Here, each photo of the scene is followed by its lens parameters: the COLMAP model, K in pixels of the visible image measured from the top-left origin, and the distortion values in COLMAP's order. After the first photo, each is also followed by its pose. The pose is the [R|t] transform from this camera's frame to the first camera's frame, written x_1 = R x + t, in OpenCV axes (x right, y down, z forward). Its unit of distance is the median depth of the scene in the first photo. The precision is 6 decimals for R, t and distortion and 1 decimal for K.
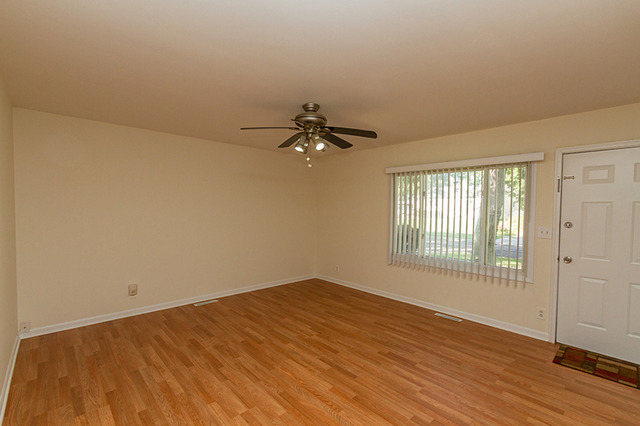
lens RADIAL K [[292.8, 0, 320.0], [0, 292.8, 213.0], [0, 0, 1]] dist [-0.005477, -0.000774]
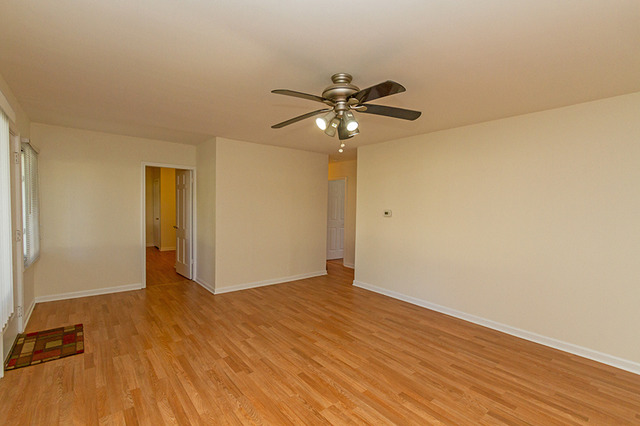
lens RADIAL K [[286.0, 0, 319.8], [0, 286.0, 216.1], [0, 0, 1]] dist [-0.003788, -0.000391]
pose [[-0.997533, -0.035174, 0.060753, -0.030081], [-0.031631, 0.997796, 0.058328, -0.023502], [-0.062670, 0.056262, -0.996447, 1.763160]]
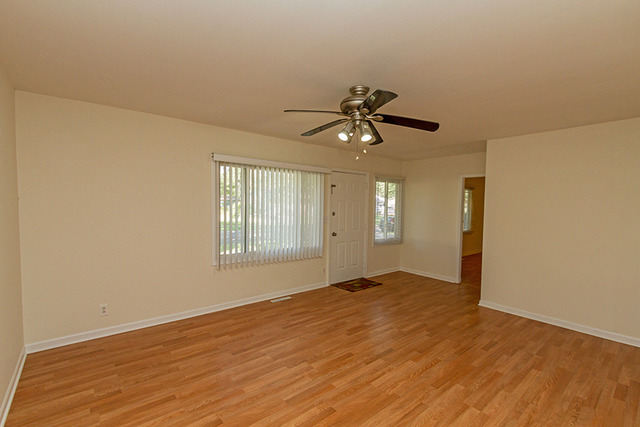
lens RADIAL K [[292.8, 0, 320.0], [0, 292.8, 213.5], [0, 0, 1]] dist [-0.005477, -0.000774]
pose [[0.048496, -0.043511, 0.997875, -0.890732], [0.004761, 0.999049, 0.043330, -0.034611], [-0.998812, 0.002649, 0.048657, 1.042678]]
